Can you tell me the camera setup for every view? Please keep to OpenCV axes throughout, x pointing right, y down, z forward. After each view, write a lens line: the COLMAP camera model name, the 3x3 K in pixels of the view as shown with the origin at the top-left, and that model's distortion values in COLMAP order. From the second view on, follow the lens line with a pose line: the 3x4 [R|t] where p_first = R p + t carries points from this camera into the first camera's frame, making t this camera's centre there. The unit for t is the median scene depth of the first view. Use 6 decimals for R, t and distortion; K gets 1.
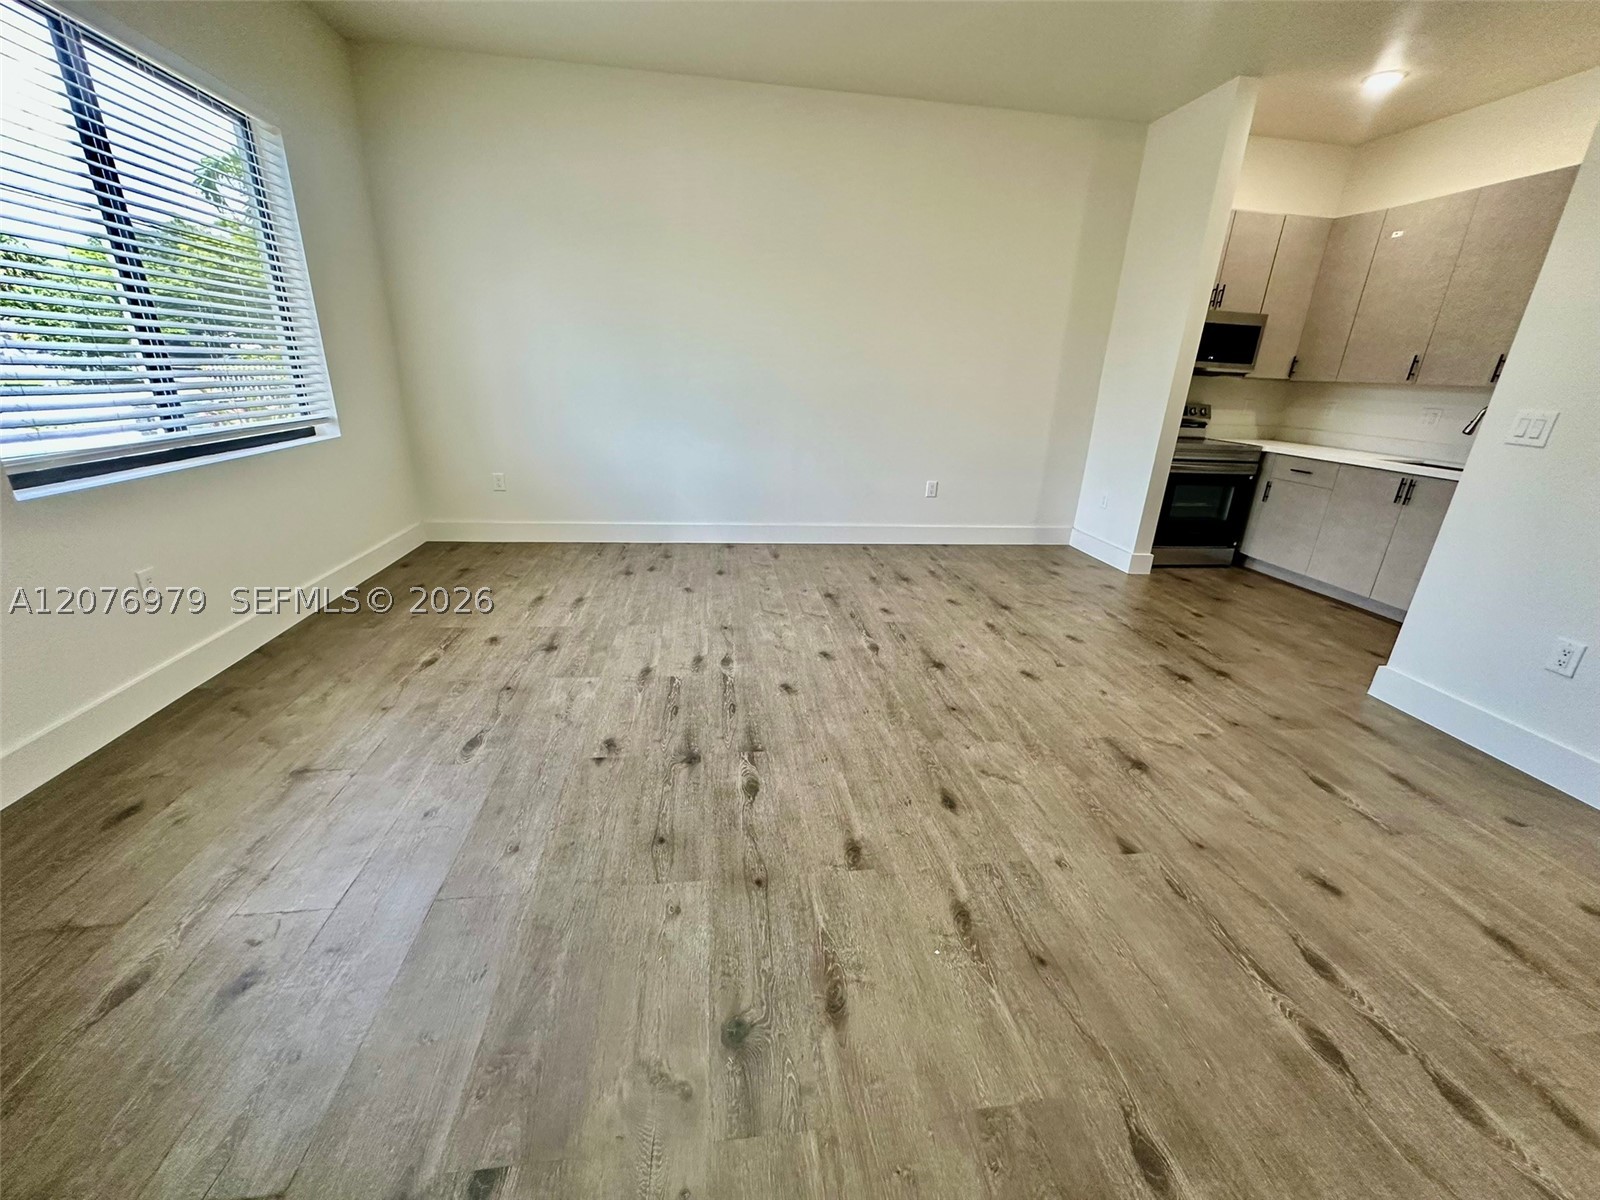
lens RADIAL K [[640.4, 0, 799.3], [0, 640.4, 597.1], [0, 0, 1]] dist [-0.005716, 0.001015]
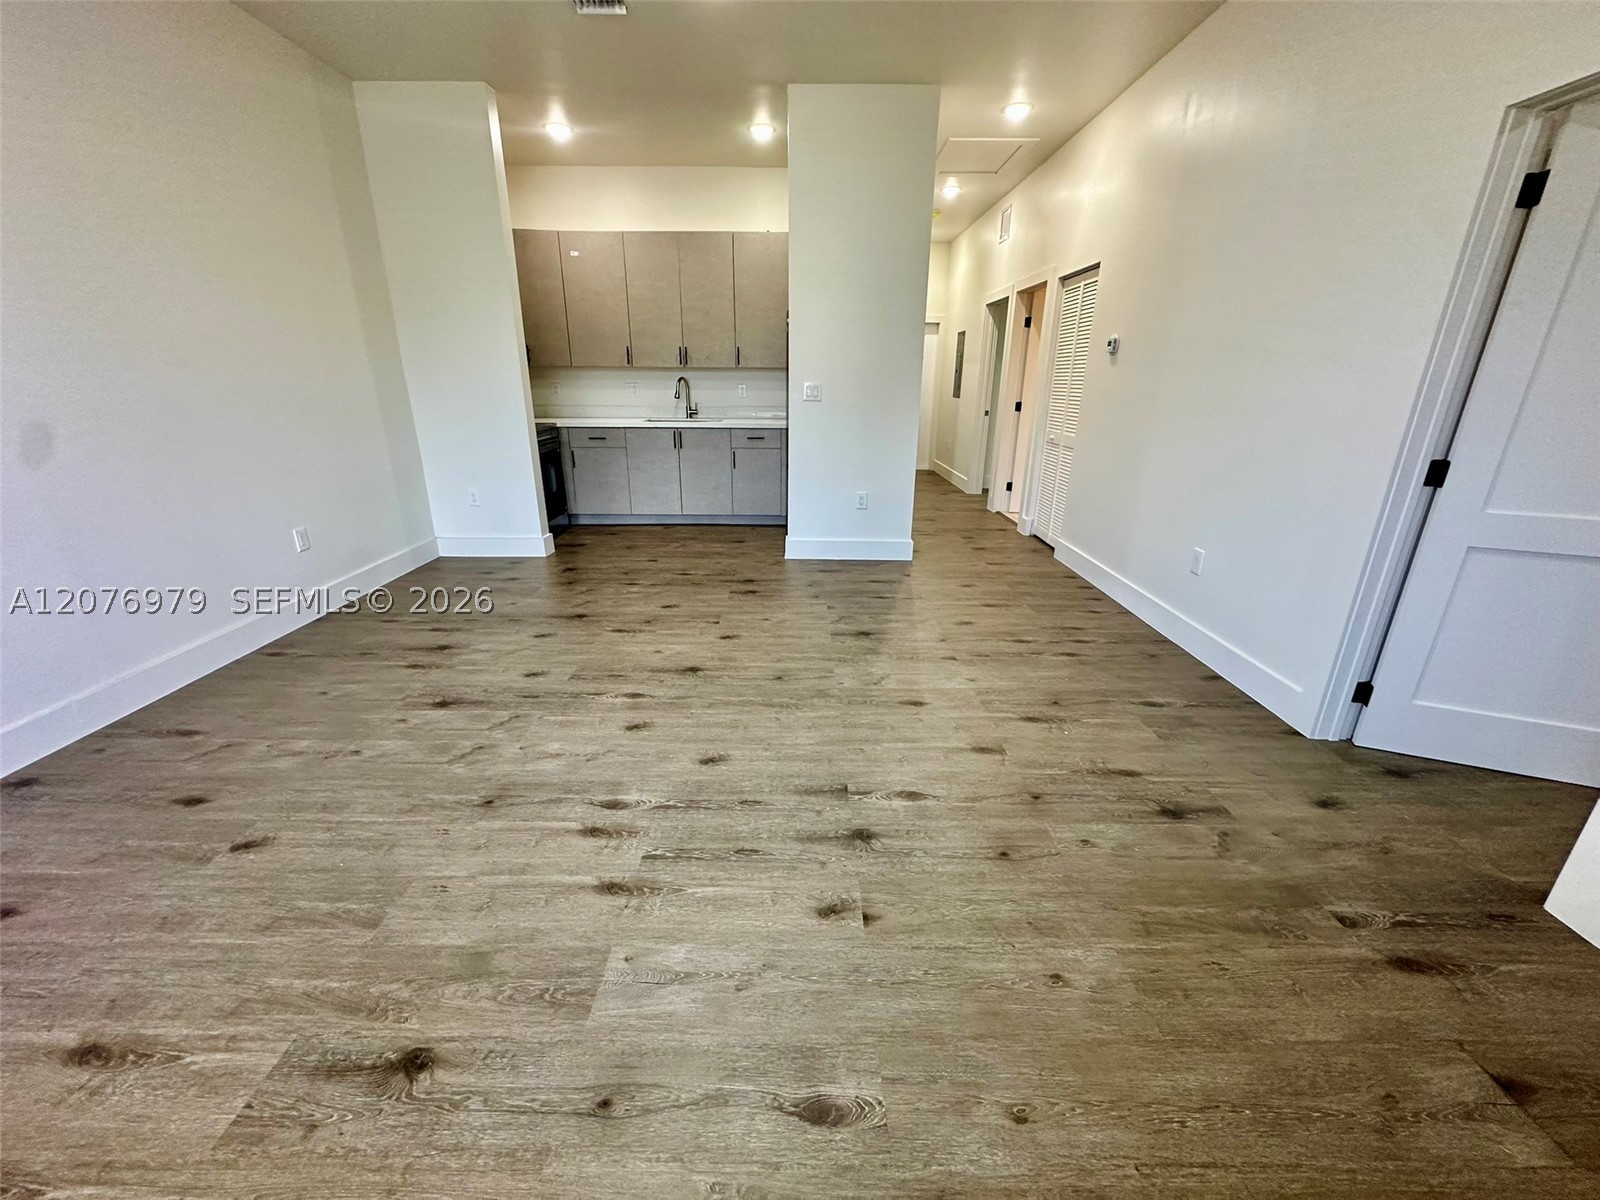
lens RADIAL K [[635.0, 0, 799.8], [0, 635.0, 597.7], [0, 0, 1]] dist [-0.005329, 0.000211]
pose [[0.138727, -0.366556, 0.919996, -0.573732], [0.331800, 0.892490, 0.305564, -0.219497], [-0.933094, 0.262864, 0.245436, 0.526067]]
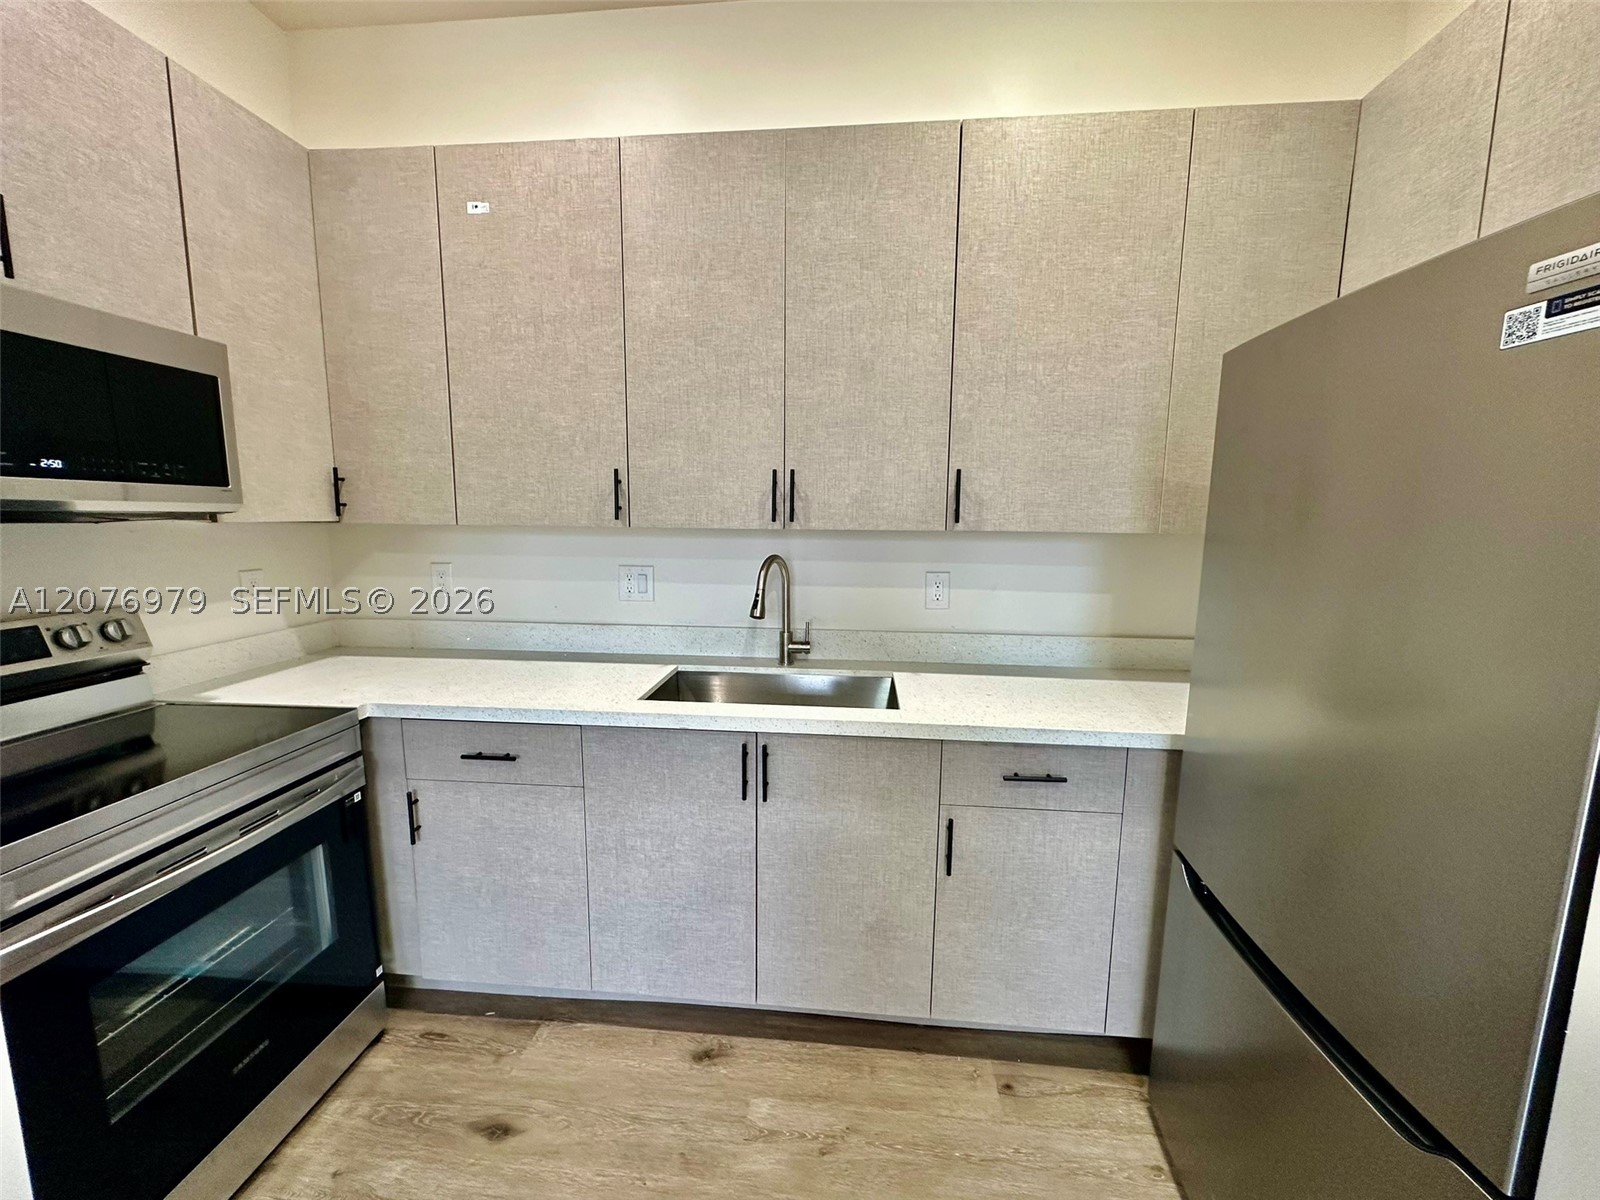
lens RADIAL K [[635.0, 0, 799.8], [0, 635.0, 597.7], [0, 0, 1]] dist [-0.005329, 0.000211]
pose [[0.222735, -0.167192, 0.960435, 0.636560], [0.328811, 0.940339, 0.087439, -0.341544], [-0.917754, 0.296326, 0.264421, 0.929240]]
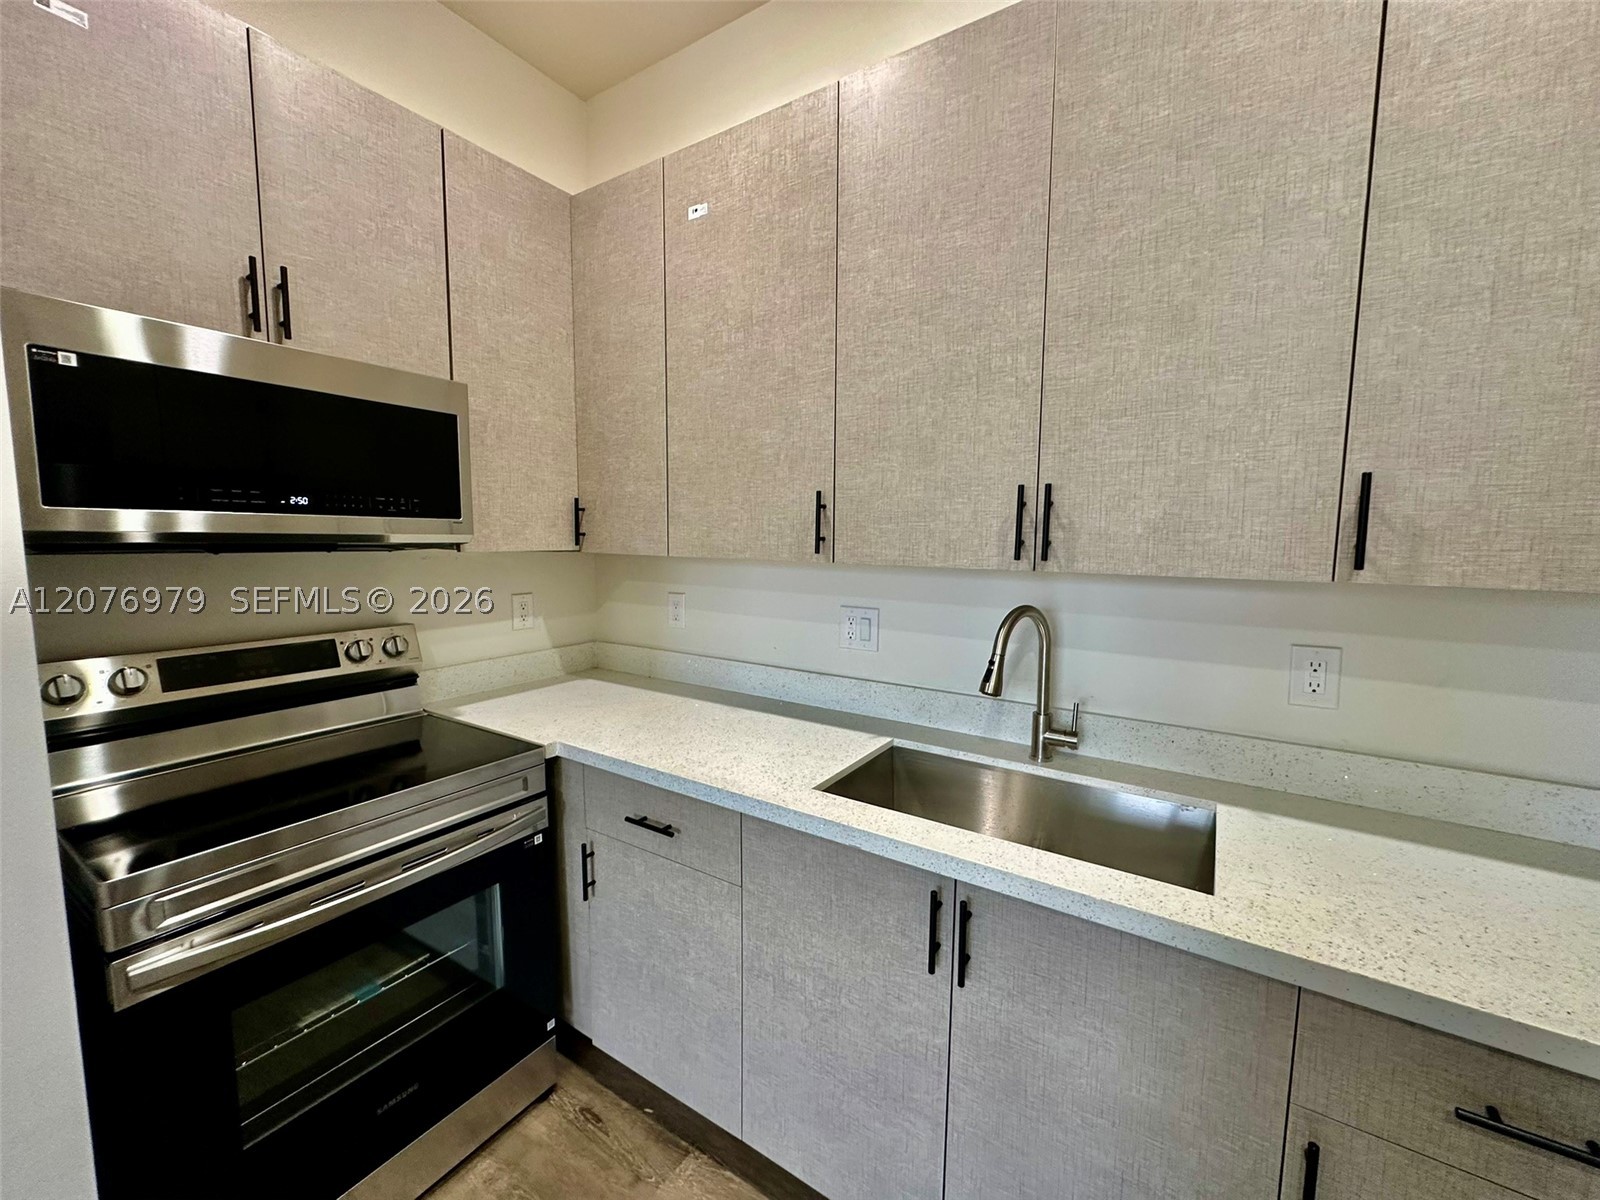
lens RADIAL K [[640.4, 0, 799.3], [0, 640.4, 597.1], [0, 0, 1]] dist [-0.005716, 0.001015]
pose [[0.654493, -0.108940, 0.748178, 0.796280], [0.270417, 0.957835, -0.097088, -0.339803], [-0.706055, 0.265863, 0.656356, 0.922803]]
